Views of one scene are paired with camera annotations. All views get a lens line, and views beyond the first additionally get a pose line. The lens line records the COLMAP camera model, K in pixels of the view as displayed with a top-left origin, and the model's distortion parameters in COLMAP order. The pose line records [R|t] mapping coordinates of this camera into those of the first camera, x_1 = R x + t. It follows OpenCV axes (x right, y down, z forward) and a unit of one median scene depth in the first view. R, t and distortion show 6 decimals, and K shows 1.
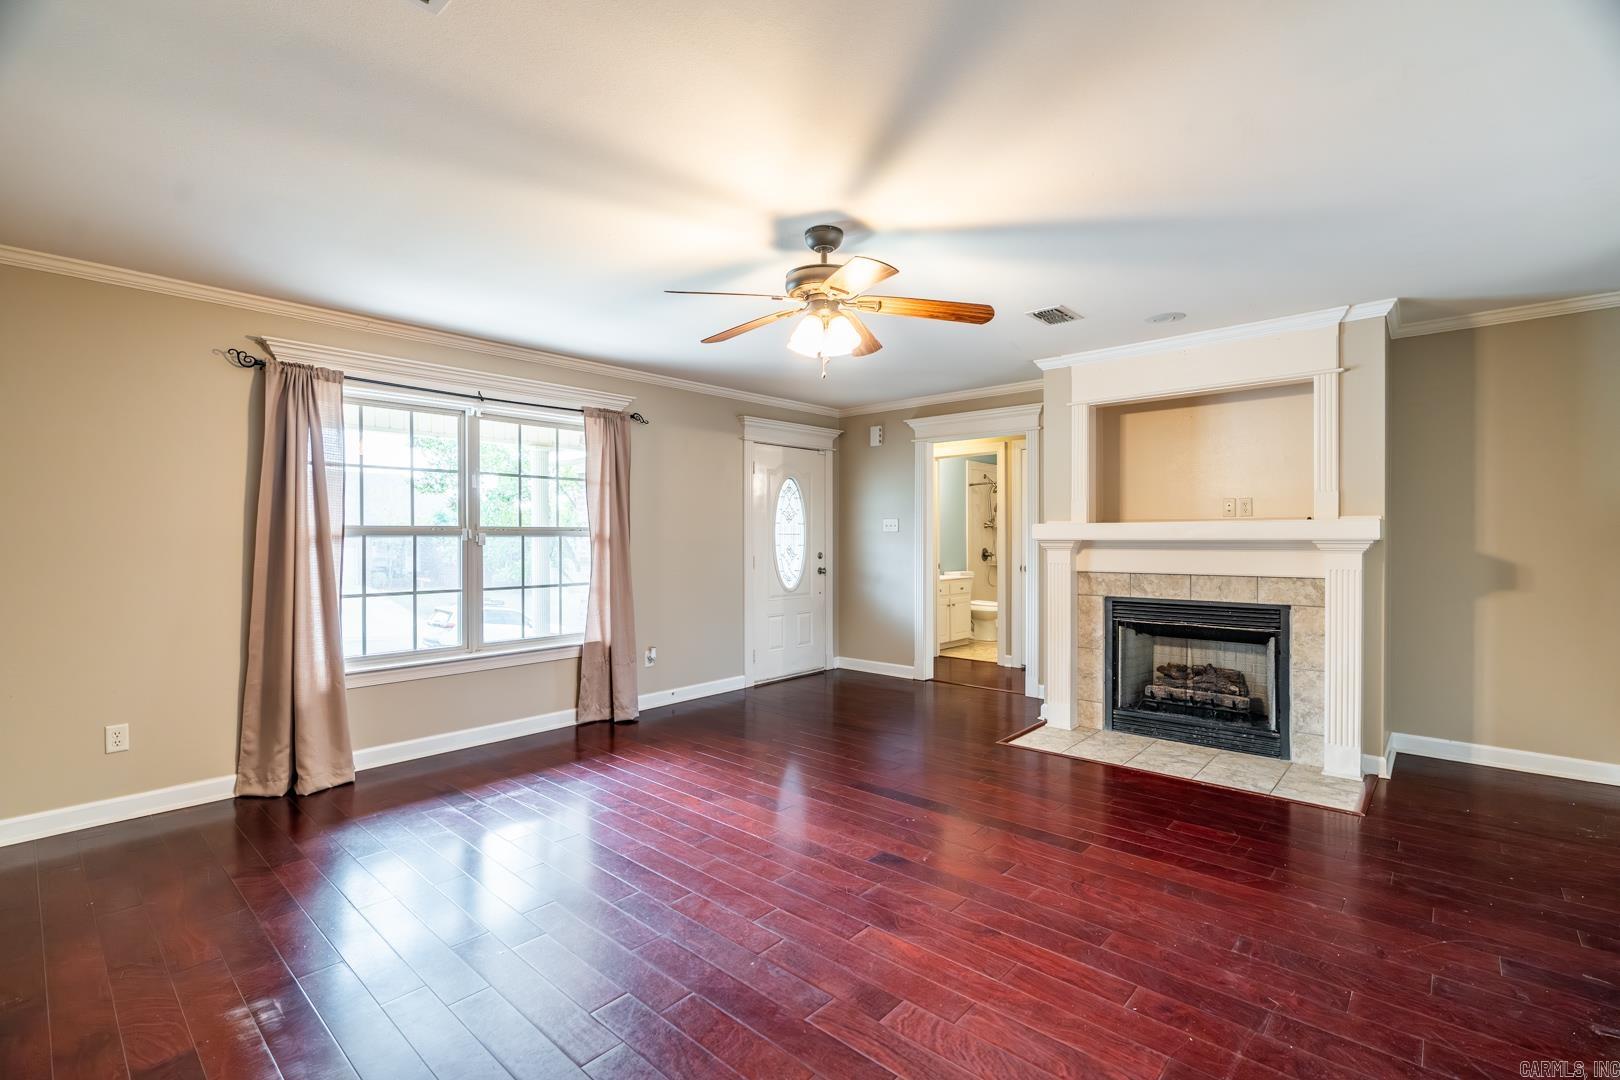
lens RADIAL K [[738.2, 0, 813.8], [0, 738.2, 535.2], [0, 0, 1]] dist [-0.000636, -0.000924]
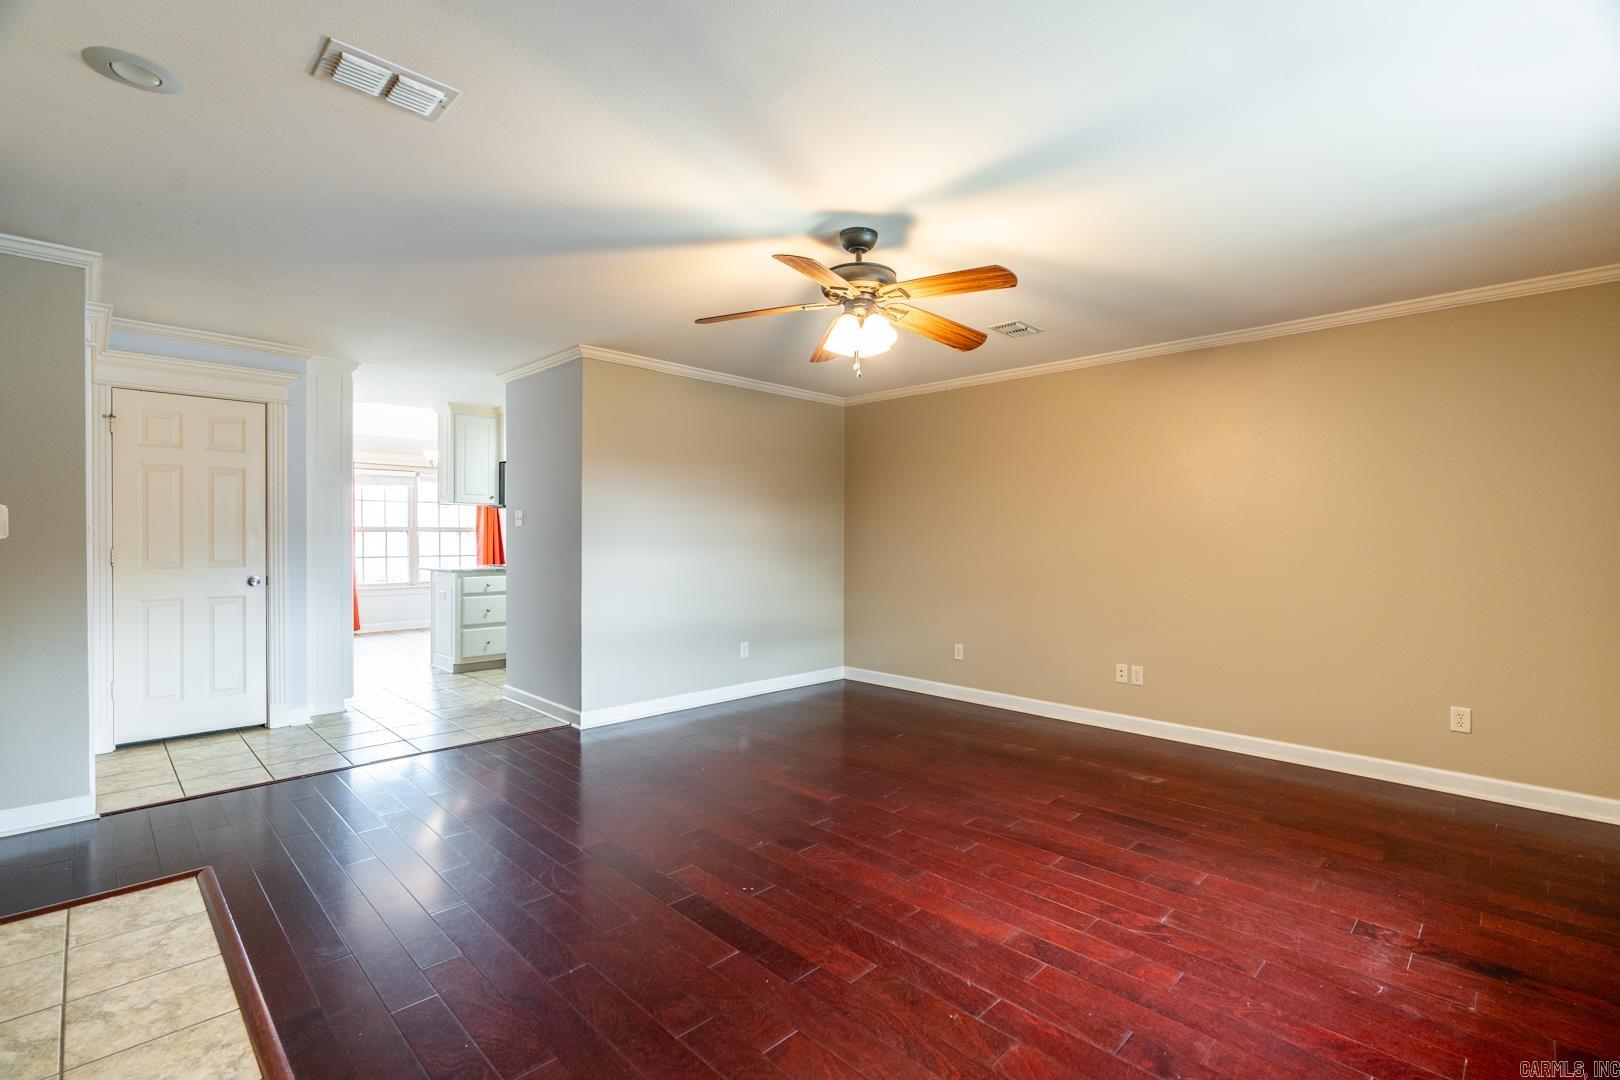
lens RADIAL K [[738.2, 0, 811.6], [0, 738.2, 539.3], [0, 0, 1]] dist [-0.000636, -0.000924]
pose [[-0.998490, 0.000918, 0.054931, 0.013032], [0.000894, 0.999999, -0.000451, 0.005721], [-0.054931, -0.000401, -0.998490, 1.284159]]
